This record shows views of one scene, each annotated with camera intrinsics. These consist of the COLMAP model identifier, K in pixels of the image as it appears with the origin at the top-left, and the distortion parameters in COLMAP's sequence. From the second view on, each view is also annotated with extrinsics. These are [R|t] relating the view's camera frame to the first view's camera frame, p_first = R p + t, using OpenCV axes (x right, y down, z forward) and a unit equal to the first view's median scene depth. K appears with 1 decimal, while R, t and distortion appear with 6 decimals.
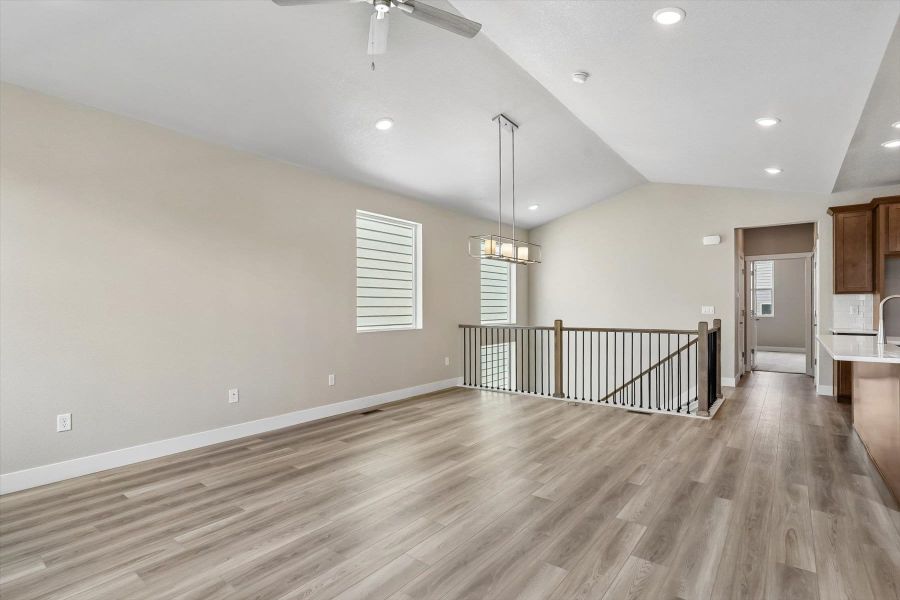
lens RADIAL K [[433.8, 0, 446.4], [0, 433.8, 308.9], [0, 0, 1]] dist [-0.003422, -0.000076]
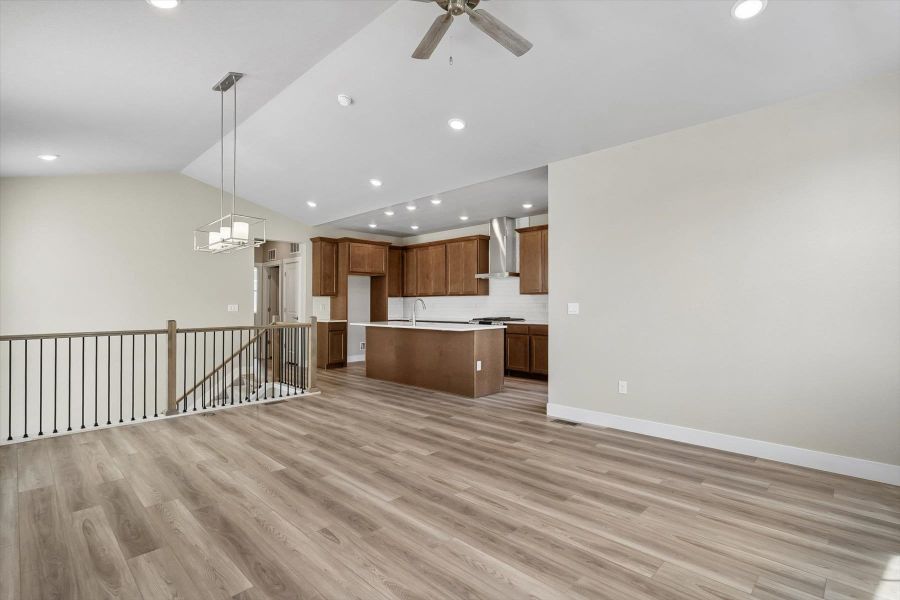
lens RADIAL K [[440.4, 0, 445.6], [0, 440.4, 301.2], [0, 0, 1]] dist [-0.003158, 0.000385]
pose [[0.113254, 0.010896, 0.993506, -0.607235], [0.005594, 0.999917, -0.011604, 0.002694], [-0.993550, 0.006872, 0.113183, 0.465066]]
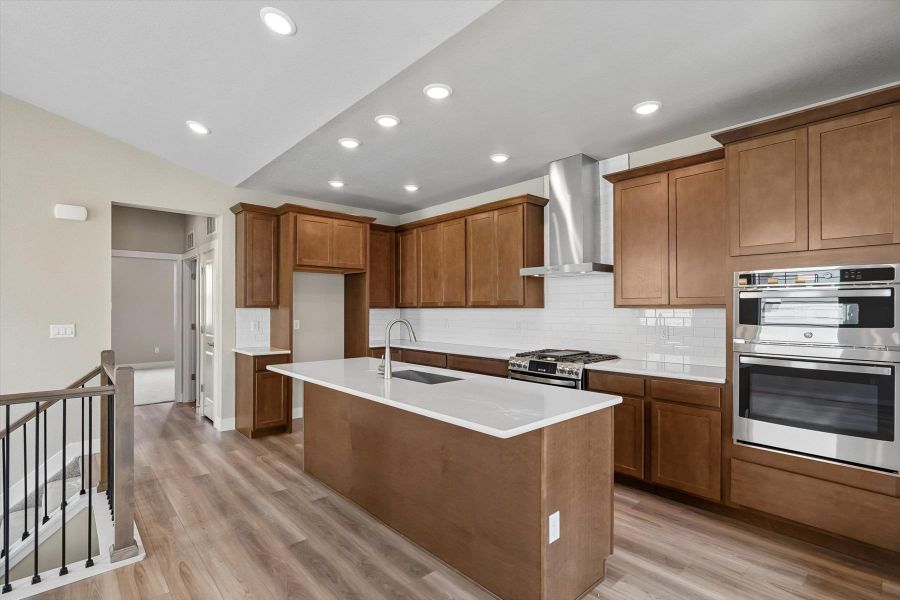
lens RADIAL K [[433.8, 0, 446.4], [0, 433.8, 308.9], [0, 0, 1]] dist [-0.003422, -0.000076]
pose [[0.167705, 0.003955, 0.985829, 0.160787], [0.002121, 0.999988, -0.004372, -0.032244], [-0.985835, 0.002824, 0.167695, 0.540186]]
